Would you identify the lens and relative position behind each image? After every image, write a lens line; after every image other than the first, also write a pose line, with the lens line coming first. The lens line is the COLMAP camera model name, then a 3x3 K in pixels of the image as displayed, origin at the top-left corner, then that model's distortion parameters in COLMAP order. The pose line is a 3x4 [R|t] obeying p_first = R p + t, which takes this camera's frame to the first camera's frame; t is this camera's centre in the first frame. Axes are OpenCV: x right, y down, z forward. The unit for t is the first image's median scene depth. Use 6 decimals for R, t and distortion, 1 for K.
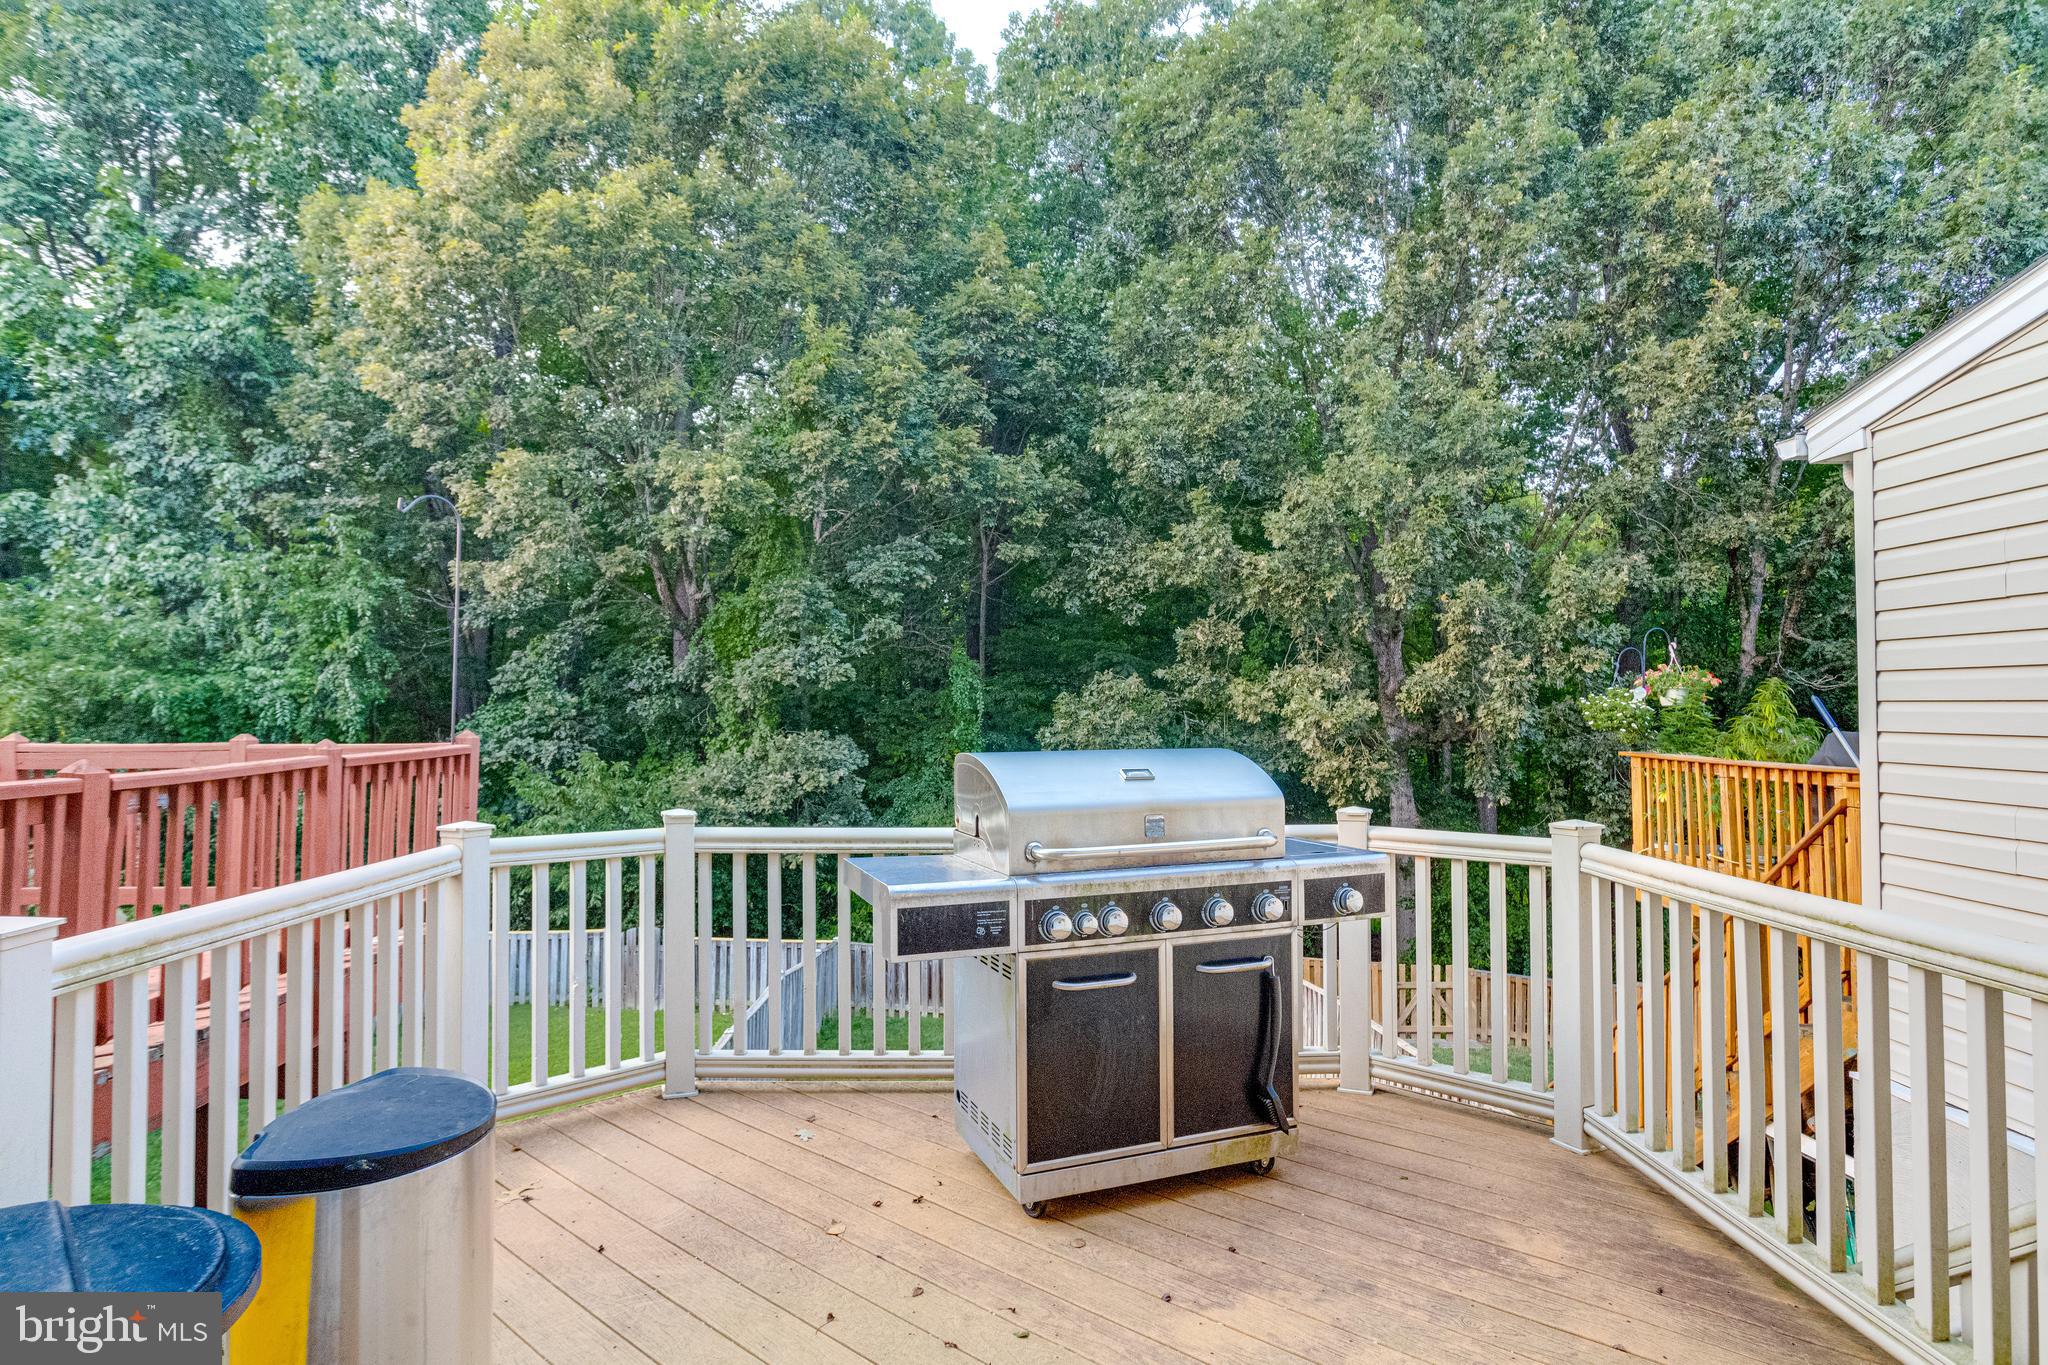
lens RADIAL K [[1066.2, 0, 1007.9], [0, 1066.2, 657.9], [0, 0, 1]] dist [-0.031190, 0.019346]
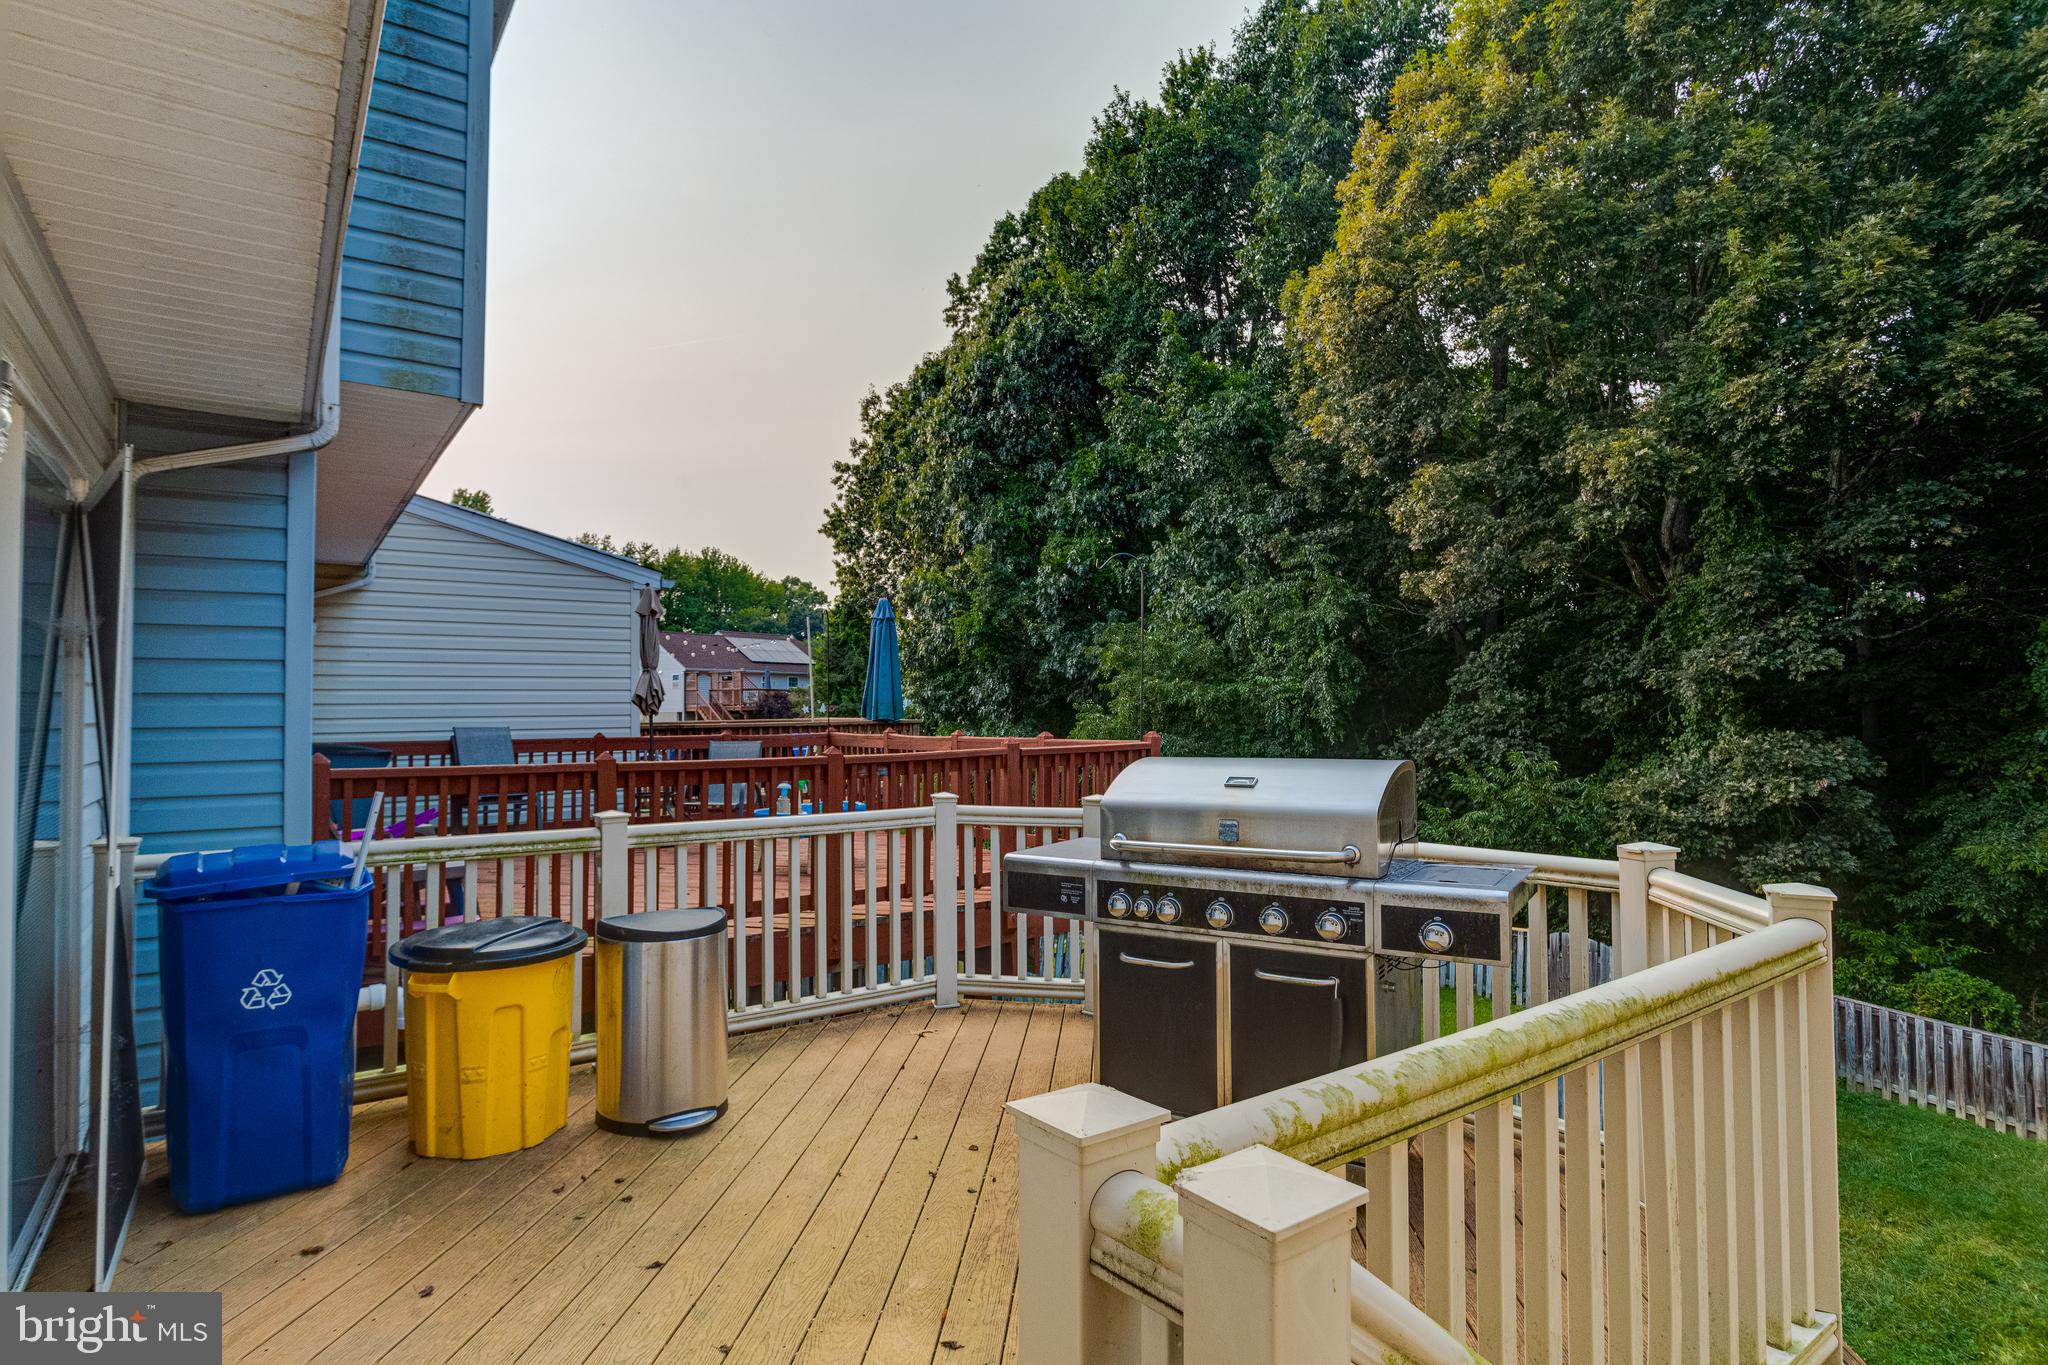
lens RADIAL K [[1066.2, 0, 1018.8], [0, 1066.2, 669.6], [0, 0, 1]] dist [-0.031190, 0.019346]
pose [[0.581849, -0.034629, -0.812559, 0.140770], [0.046669, 0.998868, -0.009151, -0.000585], [0.811957, -0.032596, 0.582806, 0.033736]]
